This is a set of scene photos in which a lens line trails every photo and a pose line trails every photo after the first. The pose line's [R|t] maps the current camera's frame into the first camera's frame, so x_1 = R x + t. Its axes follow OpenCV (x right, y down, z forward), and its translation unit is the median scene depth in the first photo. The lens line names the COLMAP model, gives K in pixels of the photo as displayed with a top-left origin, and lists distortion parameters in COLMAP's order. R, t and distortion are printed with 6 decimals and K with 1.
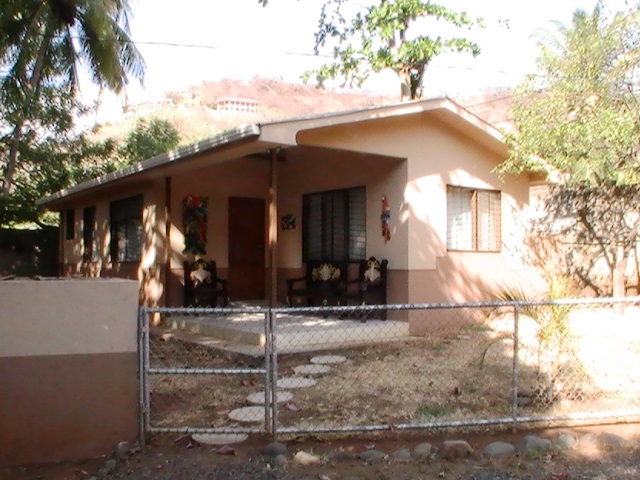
lens RADIAL K [[667.1, 0, 320.0], [0, 667.1, 240.0], [0, 0, 1]] dist [-0.199276, -0.003726]
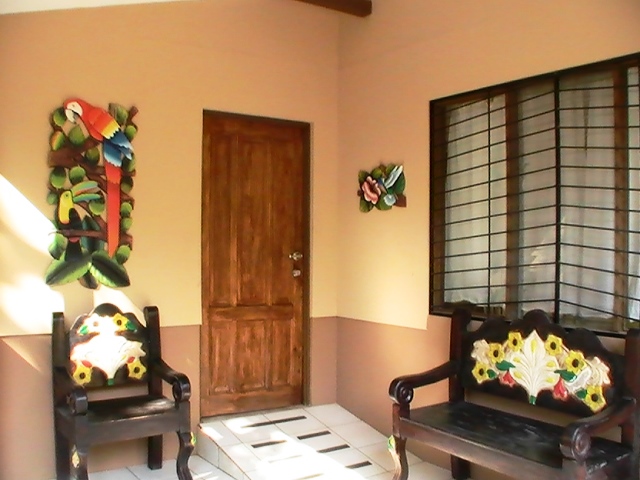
lens RADIAL K [[667.1, 0, 320.0], [0, 667.1, 240.0], [0, 0, 1]] dist [-0.199276, -0.003726]
pose [[0.999255, 0.007377, -0.037871, -0.068422], [-0.006335, 0.999600, 0.027548, -0.009891], [0.038059, -0.027287, 0.998903, 0.692238]]
